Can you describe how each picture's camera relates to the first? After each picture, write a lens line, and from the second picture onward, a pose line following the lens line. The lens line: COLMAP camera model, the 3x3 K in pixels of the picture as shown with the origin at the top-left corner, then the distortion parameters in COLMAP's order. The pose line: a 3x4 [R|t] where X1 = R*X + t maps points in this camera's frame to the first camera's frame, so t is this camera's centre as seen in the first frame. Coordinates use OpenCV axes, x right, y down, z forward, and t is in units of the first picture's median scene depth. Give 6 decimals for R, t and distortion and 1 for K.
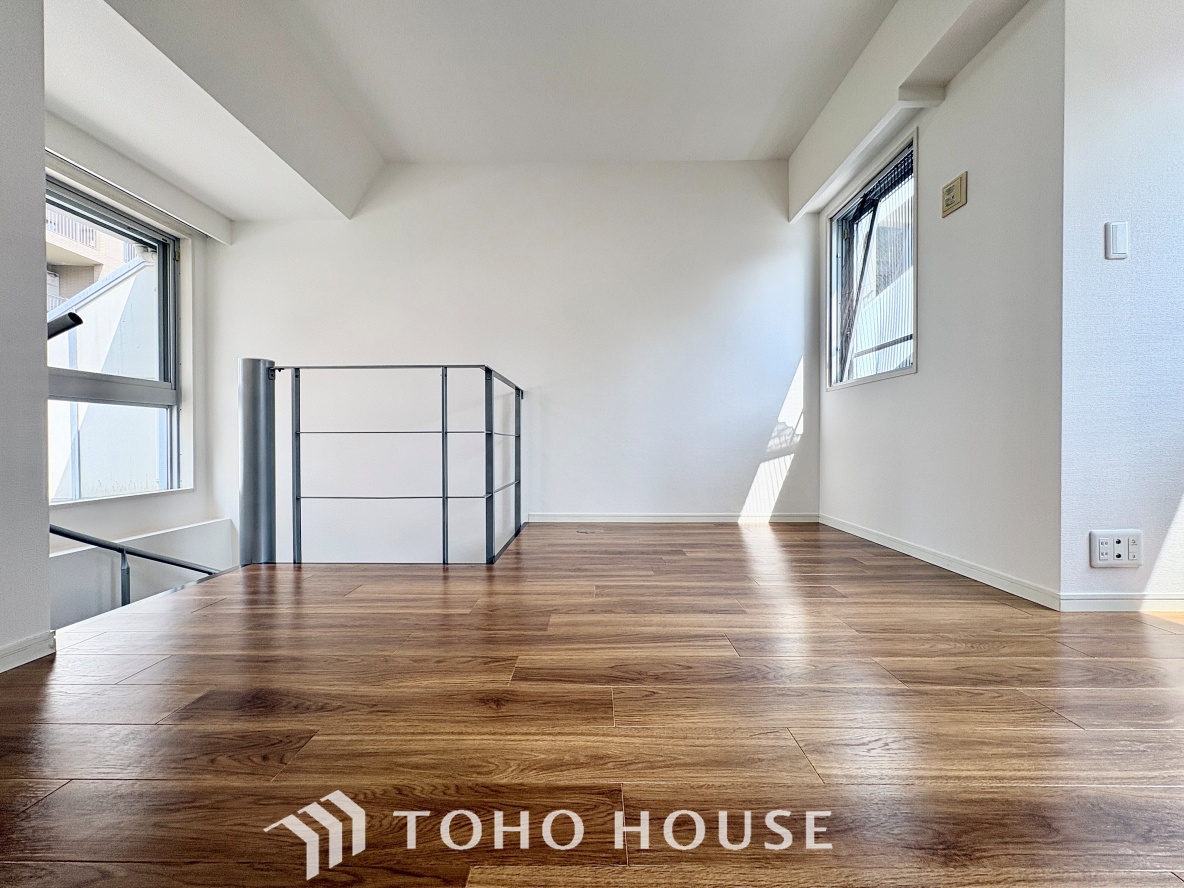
lens RADIAL K [[473.9, 0, 584.4], [0, 473.9, 442.4], [0, 0, 1]] dist [-0.000858, 0.000453]
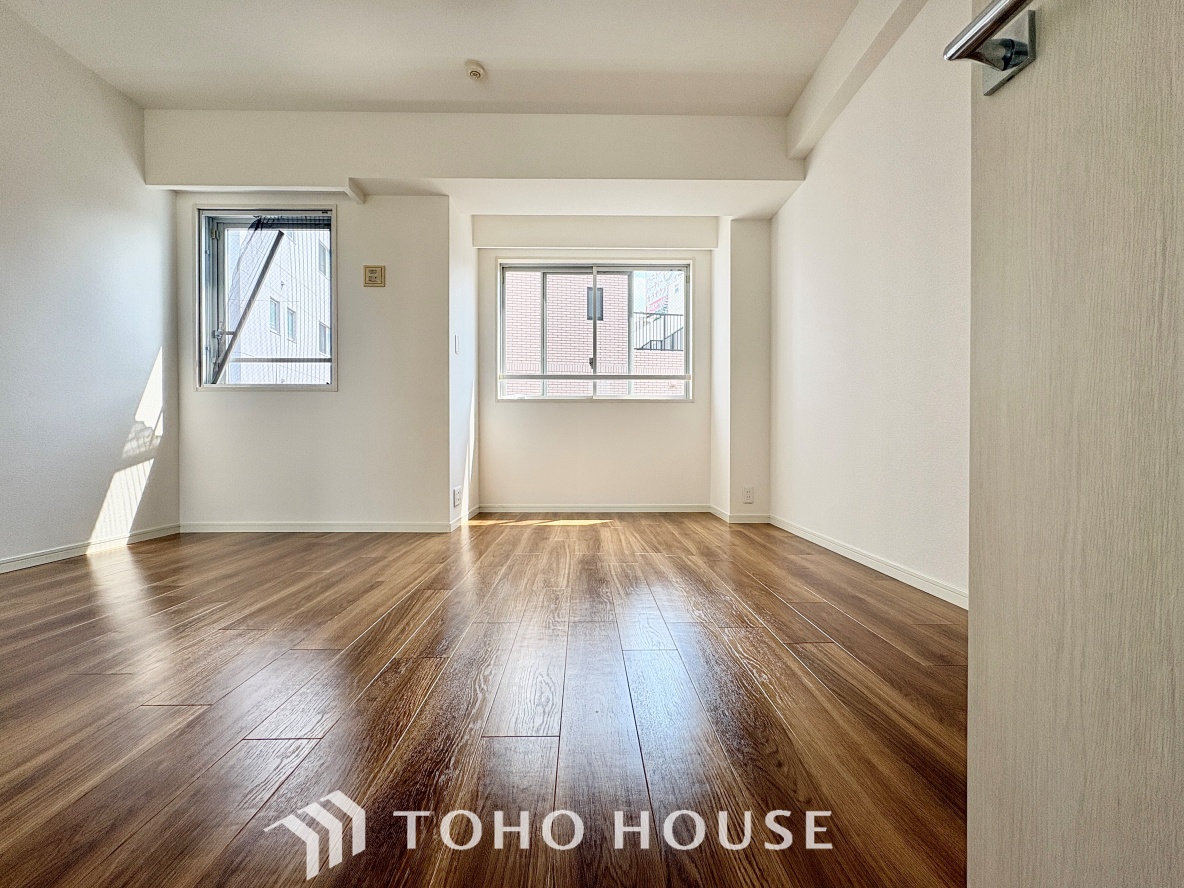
lens RADIAL K [[473.9, 0, 599.6], [0, 473.9, 444.7], [0, 0, 1]] dist [-0.000858, 0.000453]
pose [[-0.032279, -0.011988, 0.999407, -0.443582], [0.004246, 0.999917, 0.012132, -0.008517], [-0.999470, 0.004635, -0.032226, 0.218562]]
